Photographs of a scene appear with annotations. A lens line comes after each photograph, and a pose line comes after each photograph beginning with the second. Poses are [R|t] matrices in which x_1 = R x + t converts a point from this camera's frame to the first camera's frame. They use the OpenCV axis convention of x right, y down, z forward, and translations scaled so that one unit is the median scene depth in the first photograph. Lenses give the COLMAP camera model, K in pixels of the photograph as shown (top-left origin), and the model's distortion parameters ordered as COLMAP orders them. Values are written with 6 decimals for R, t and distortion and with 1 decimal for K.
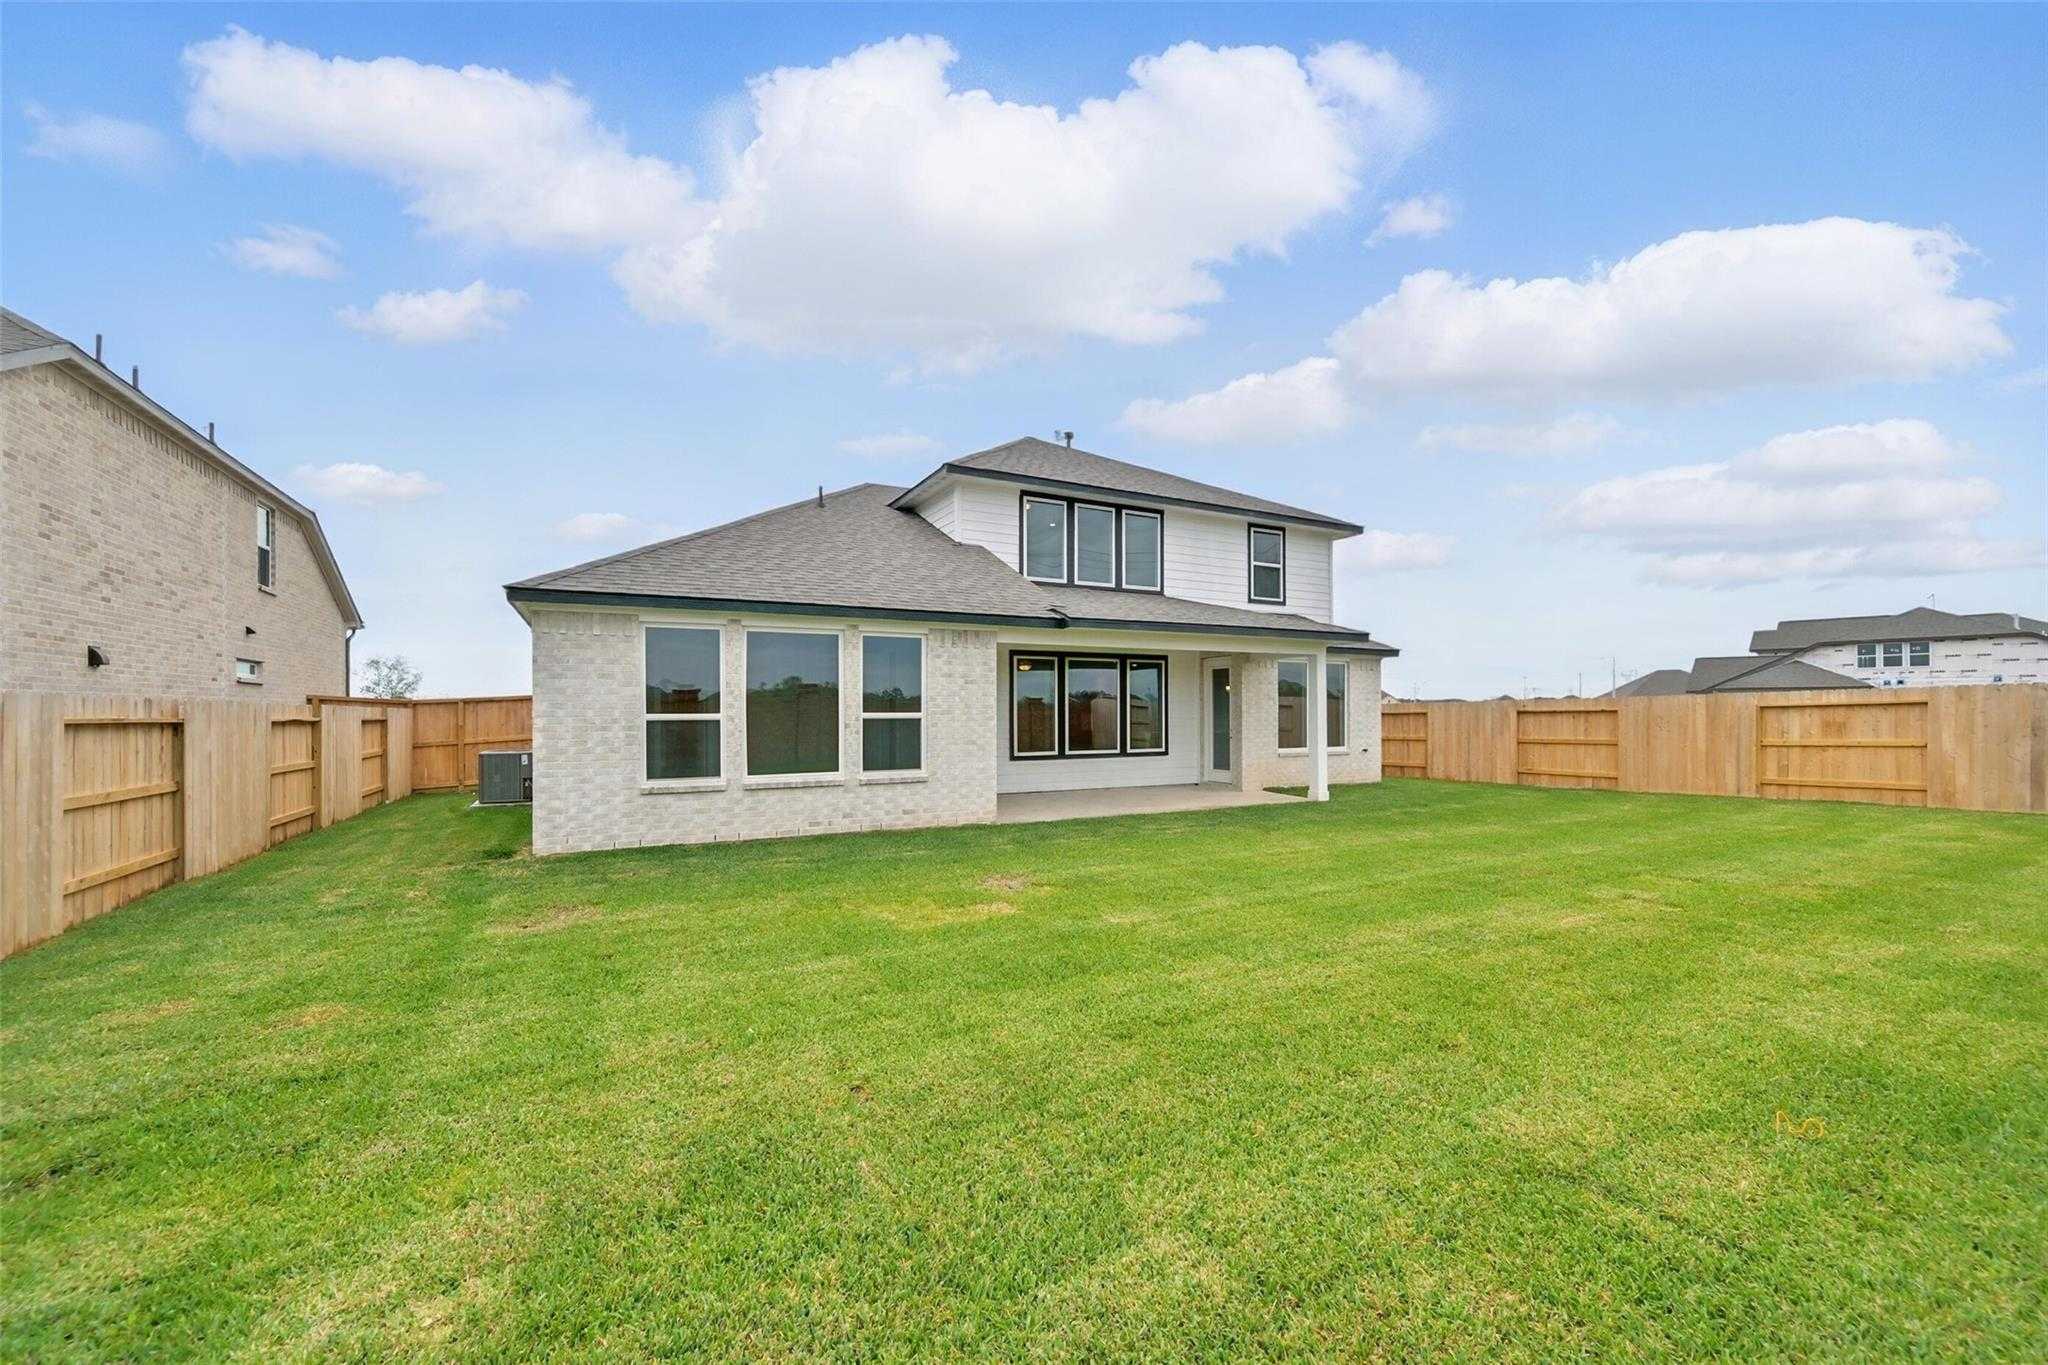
lens RADIAL K [[827.7, 0, 1062.1], [0, 827.7, 700.6], [0, 0, 1]] dist [-0.001552, -0.000067]
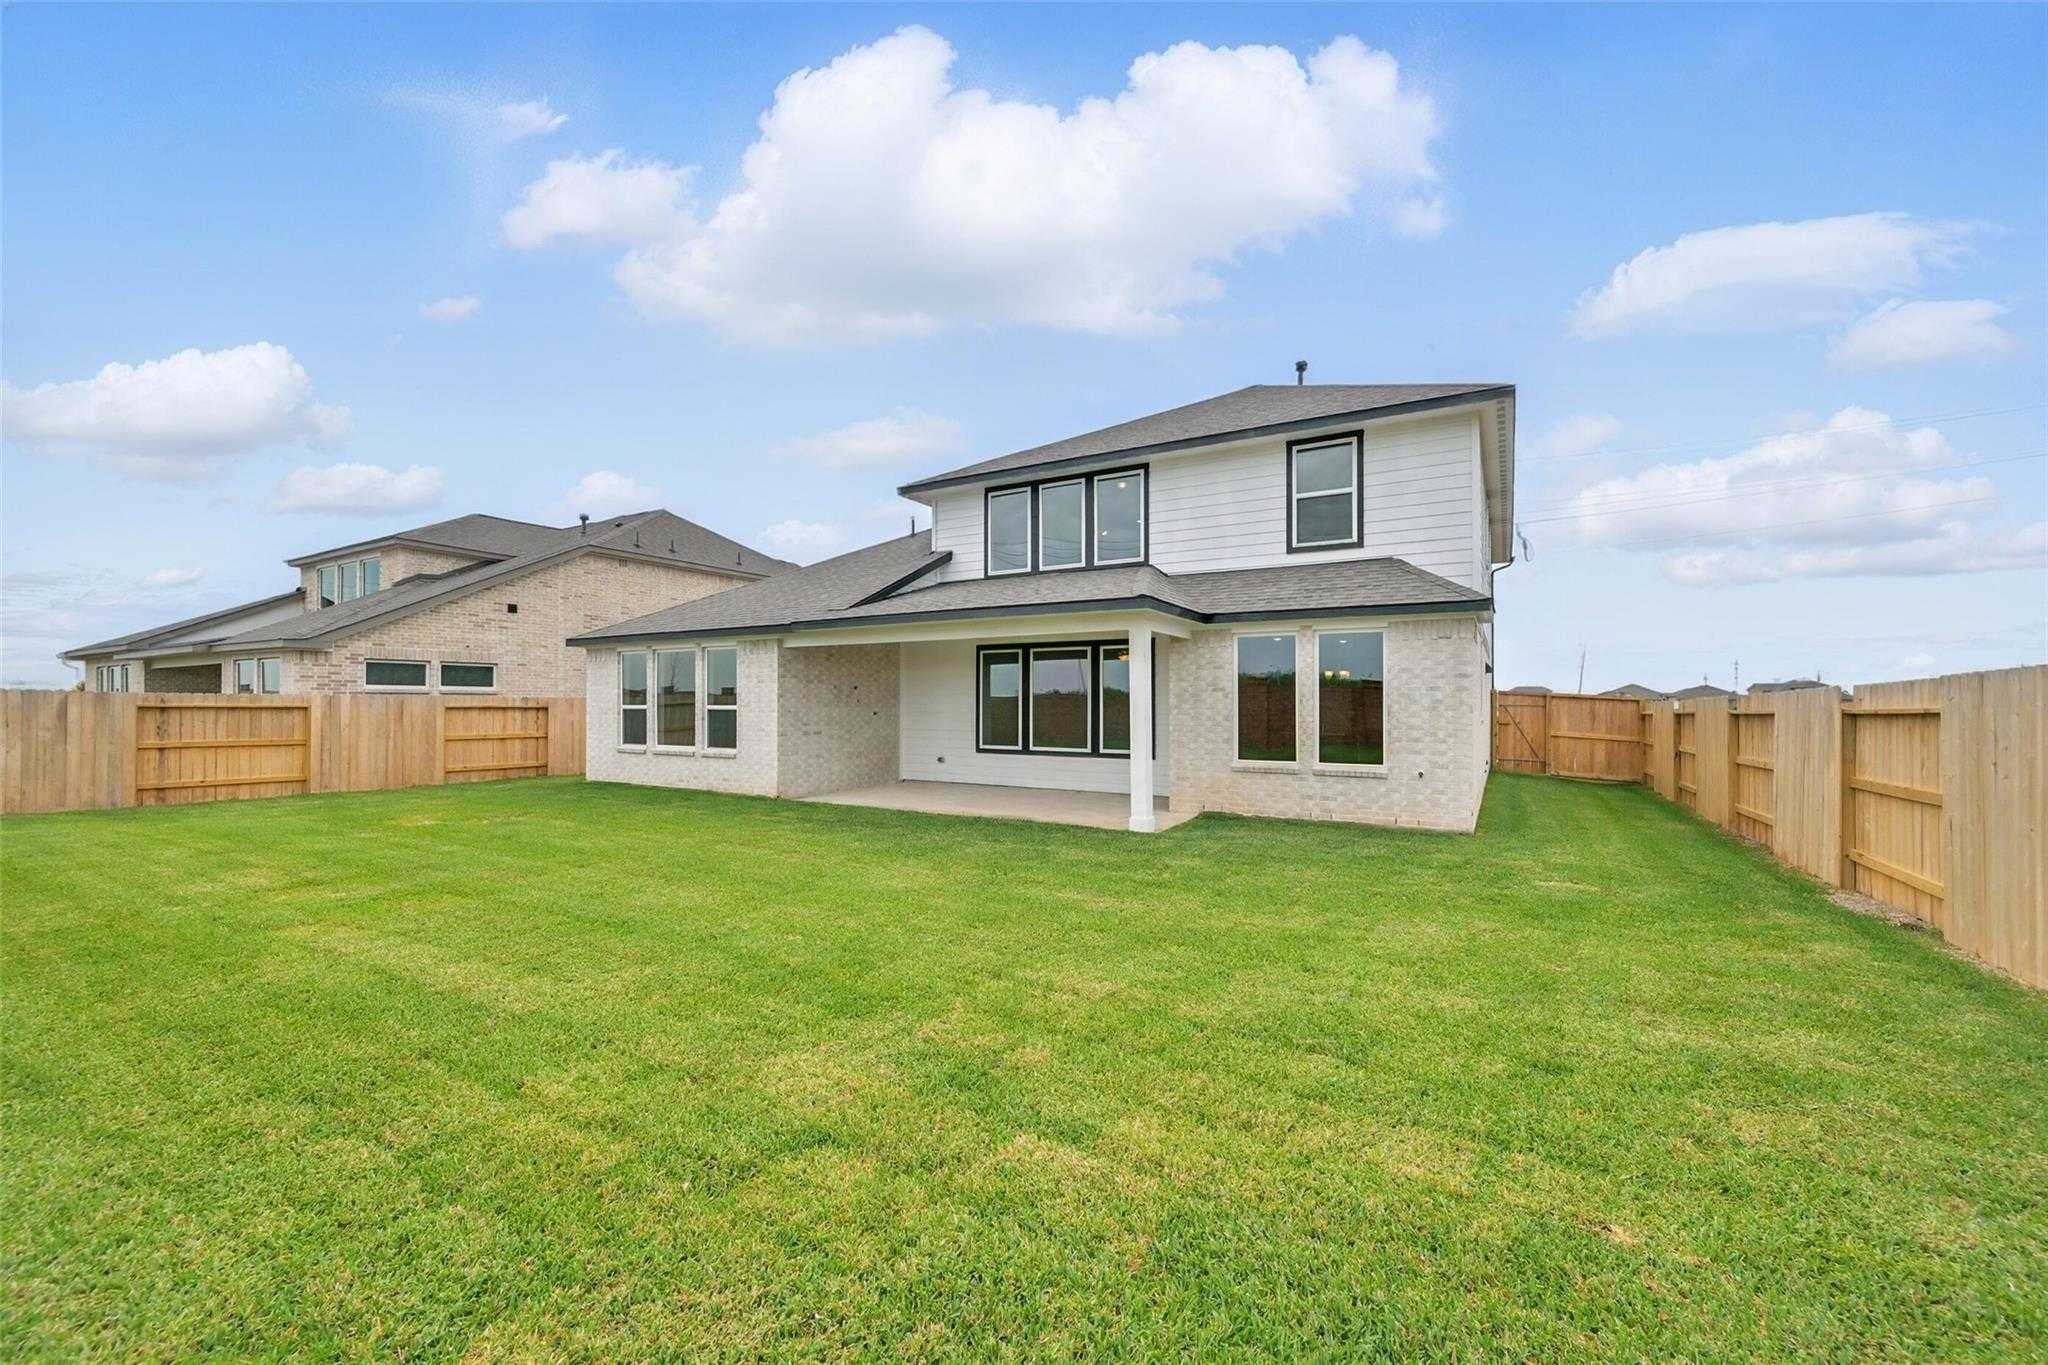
lens RADIAL K [[827.7, 0, 1062.1], [0, 827.7, 700.6], [0, 0, 1]] dist [-0.001552, -0.000067]
pose [[0.505285, 0.005659, -0.862934, 0.853265], [0.009264, 0.999885, 0.011982, -0.003477], [0.862903, -0.014049, 0.505175, 0.546260]]
